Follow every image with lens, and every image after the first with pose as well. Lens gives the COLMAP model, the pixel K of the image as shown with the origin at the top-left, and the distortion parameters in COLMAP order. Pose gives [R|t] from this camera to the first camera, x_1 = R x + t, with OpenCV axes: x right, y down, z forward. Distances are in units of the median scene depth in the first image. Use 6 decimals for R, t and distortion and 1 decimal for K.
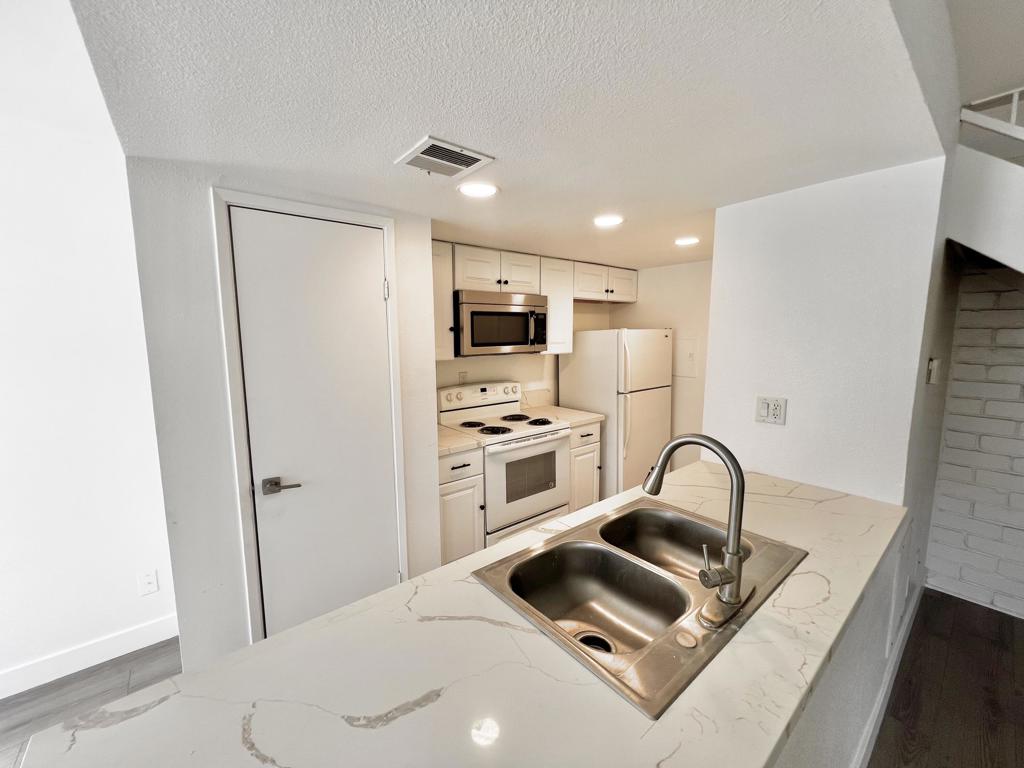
lens RADIAL K [[408.1, 0, 509.5], [0, 408.1, 382.8], [0, 0, 1]] dist [-0.000506, 0.000323]
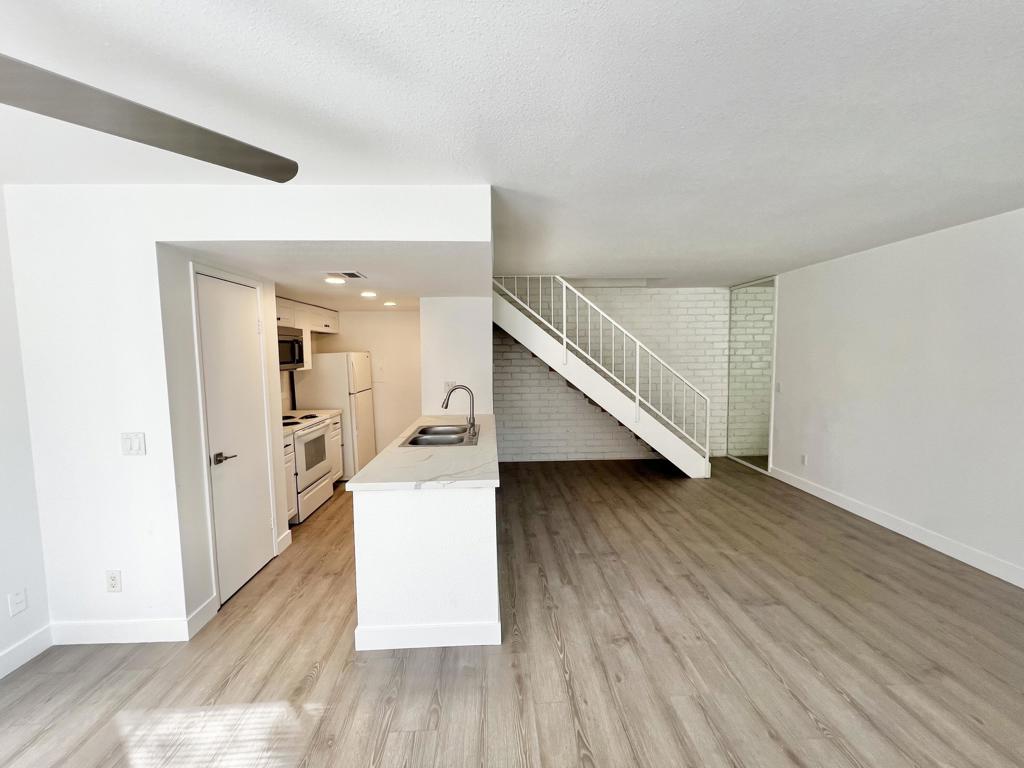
lens RADIAL K [[408.1, 0, 509.0], [0, 408.1, 382.6], [0, 0, 1]] dist [-0.000506, 0.000323]
pose [[0.600859, -0.059340, 0.797150, -0.650782], [0.103184, 0.994655, -0.003734, 0.054820], [-0.792668, 0.084497, 0.603770, -0.438941]]
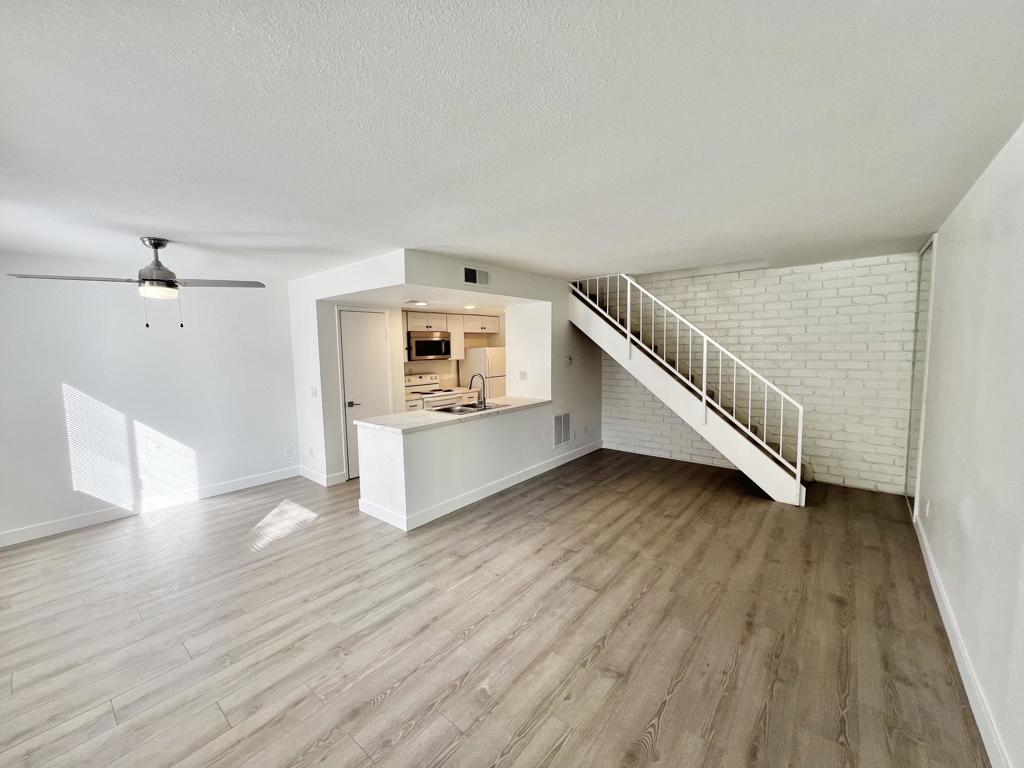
lens RADIAL K [[408.1, 0, 509.3], [0, 408.1, 381.2], [0, 0, 1]] dist [-0.000506, 0.000323]
pose [[0.982538, -0.025007, 0.184375, -0.004846], [0.031801, 0.998916, -0.033987, 0.131397], [-0.183325, 0.039257, 0.982268, -1.198933]]
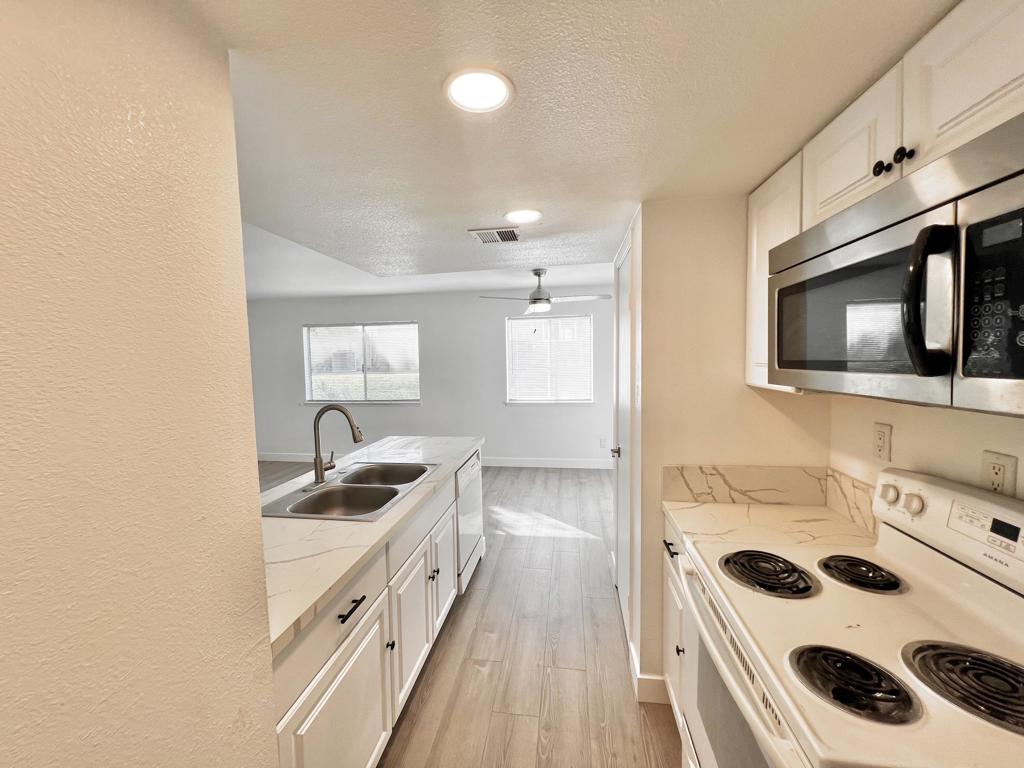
lens RADIAL K [[408.1, 0, 505.4], [0, 408.1, 382.4], [0, 0, 1]] dist [-0.000506, 0.000323]
pose [[-0.747041, 0.061348, -0.661941, 0.398069], [-0.055137, 0.986584, 0.153662, -0.114199], [0.662487, 0.151289, -0.733636, 1.035543]]
